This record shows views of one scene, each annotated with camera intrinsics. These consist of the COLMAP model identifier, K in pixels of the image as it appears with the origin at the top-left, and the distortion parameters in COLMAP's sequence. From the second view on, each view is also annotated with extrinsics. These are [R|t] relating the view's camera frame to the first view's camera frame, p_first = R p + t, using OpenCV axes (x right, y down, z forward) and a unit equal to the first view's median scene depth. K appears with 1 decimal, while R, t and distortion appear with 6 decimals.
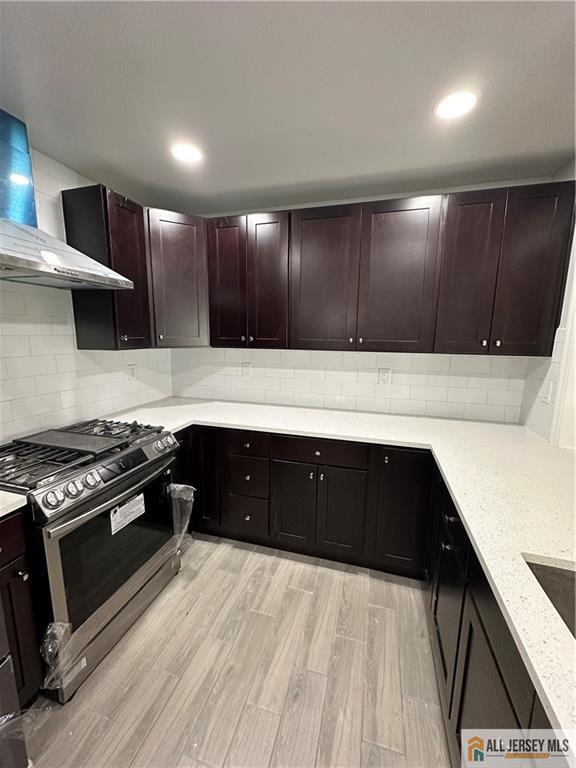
lens RADIAL K [[307.8, 0, 289.6], [0, 307.8, 384.5], [0, 0, 1]] dist [0.000966, 0.000111]
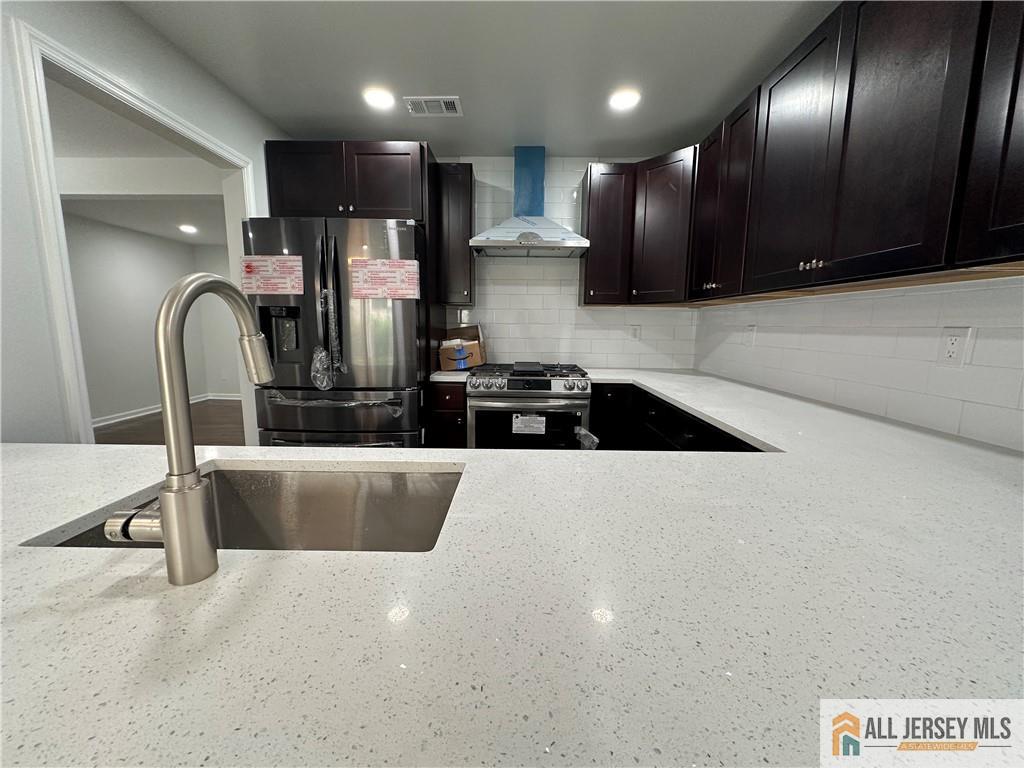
lens RADIAL K [[410.3, 0, 514.8], [0, 410.3, 383.2], [0, 0, 1]] dist [0.000966, 0.000111]
pose [[0.274142, 0.126669, -0.953311, 0.873178], [-0.162968, 0.983070, 0.083758, 0.095106], [0.947781, 0.132397, 0.290143, 0.357413]]
